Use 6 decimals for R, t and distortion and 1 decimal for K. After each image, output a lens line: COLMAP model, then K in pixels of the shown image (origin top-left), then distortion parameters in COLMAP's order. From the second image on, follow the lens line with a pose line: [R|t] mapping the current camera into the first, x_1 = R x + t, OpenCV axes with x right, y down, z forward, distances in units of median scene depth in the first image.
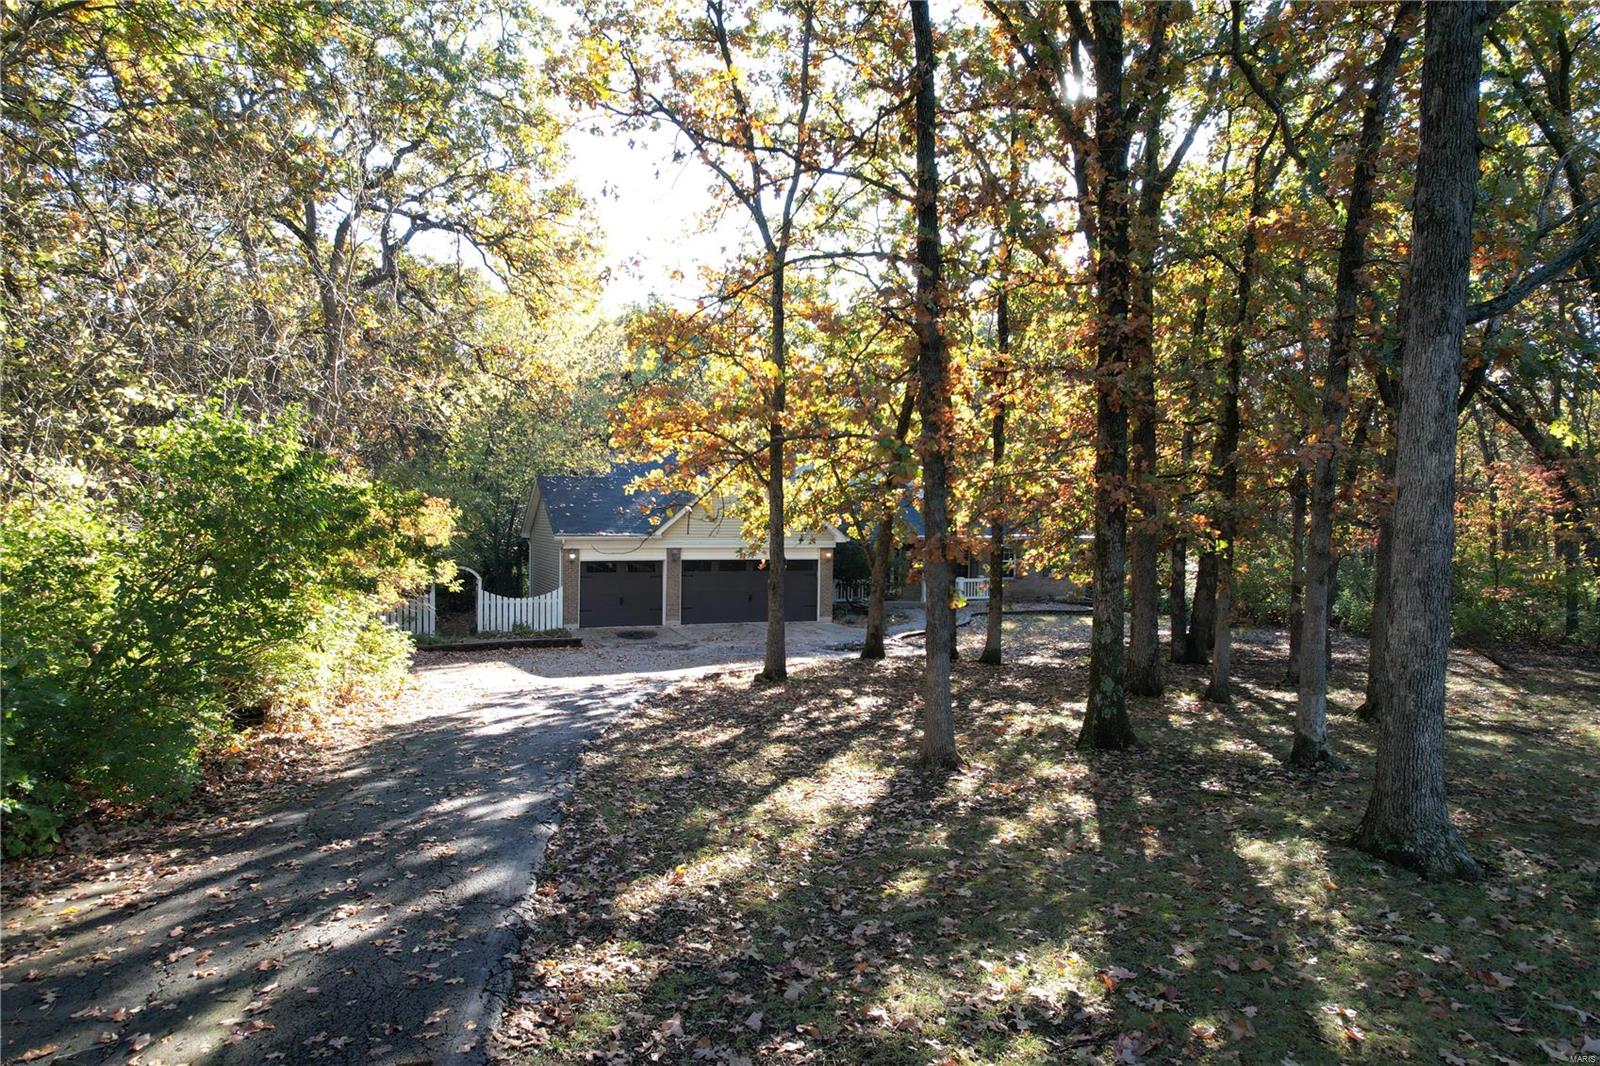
lens RADIAL K [[1030.9, 0, 799.1], [0, 1030.9, 543.2], [0, 0, 1]] dist [-0.071362, 0.057399]
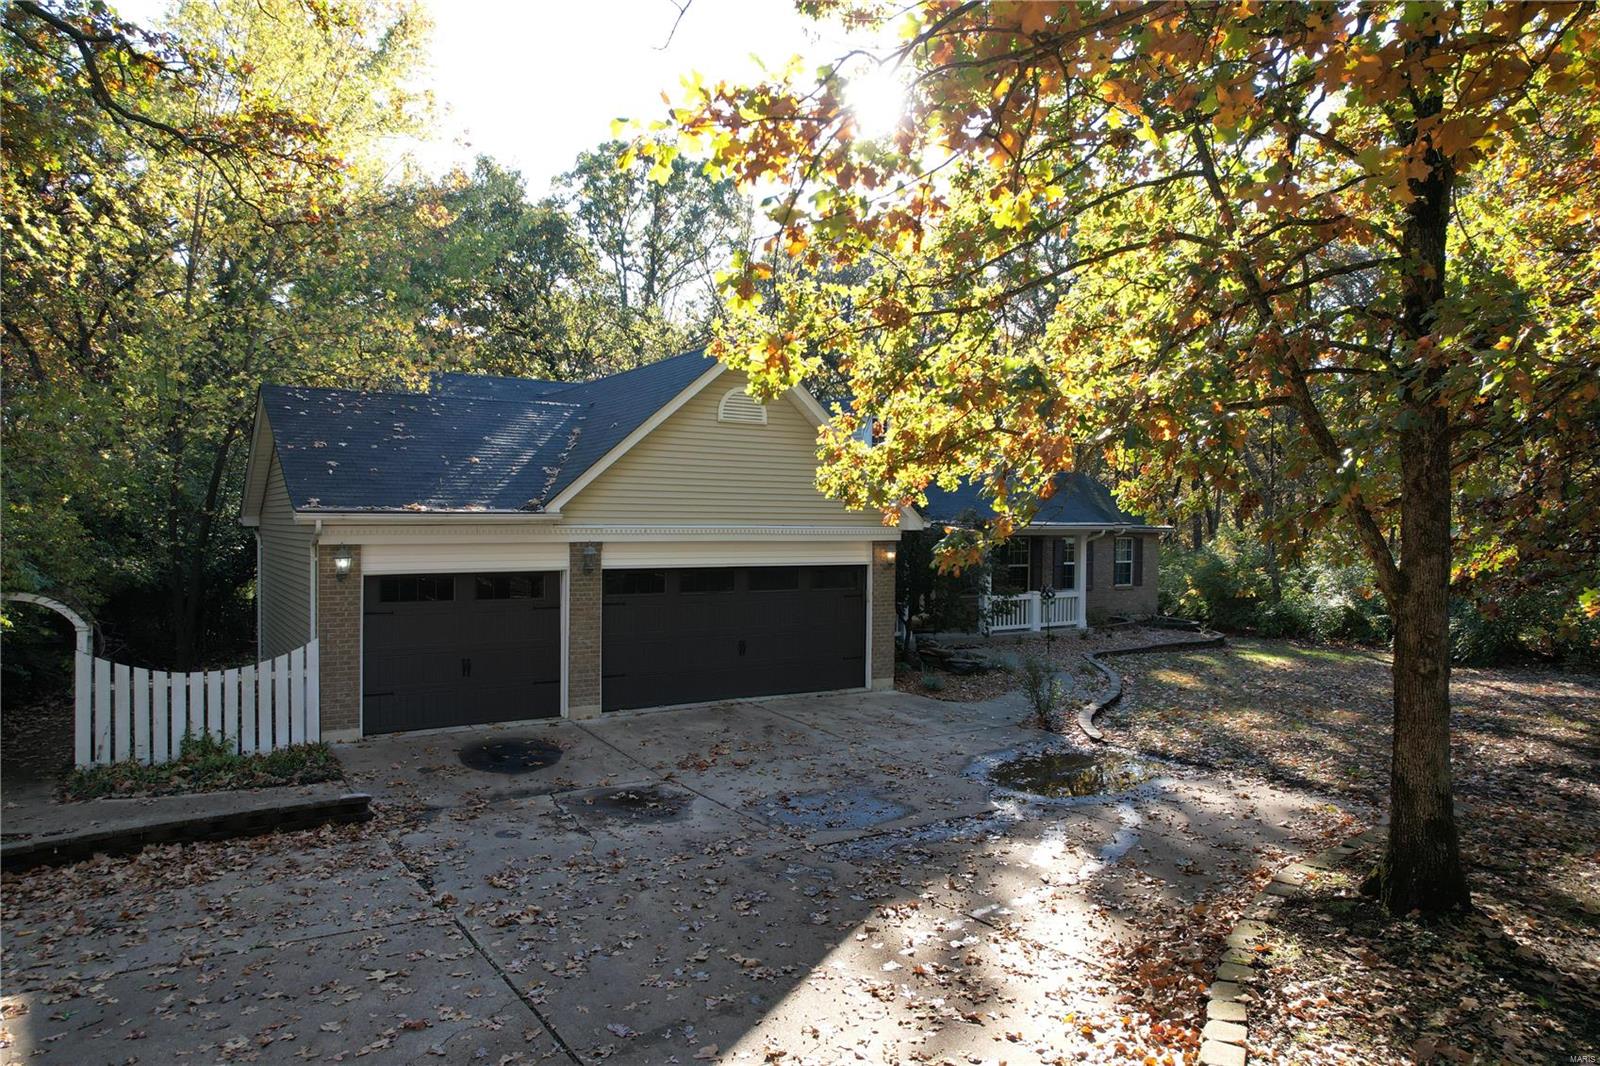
lens RADIAL K [[1030.9, 0, 799.1], [0, 1030.9, 543.2], [0, 0, 1]] dist [-0.071362, 0.057399]
pose [[0.983737, -0.008663, 0.179408, -0.112922], [0.009818, 0.999936, -0.005553, 0.008546], [-0.179349, 0.007224, 0.983759, 0.557867]]
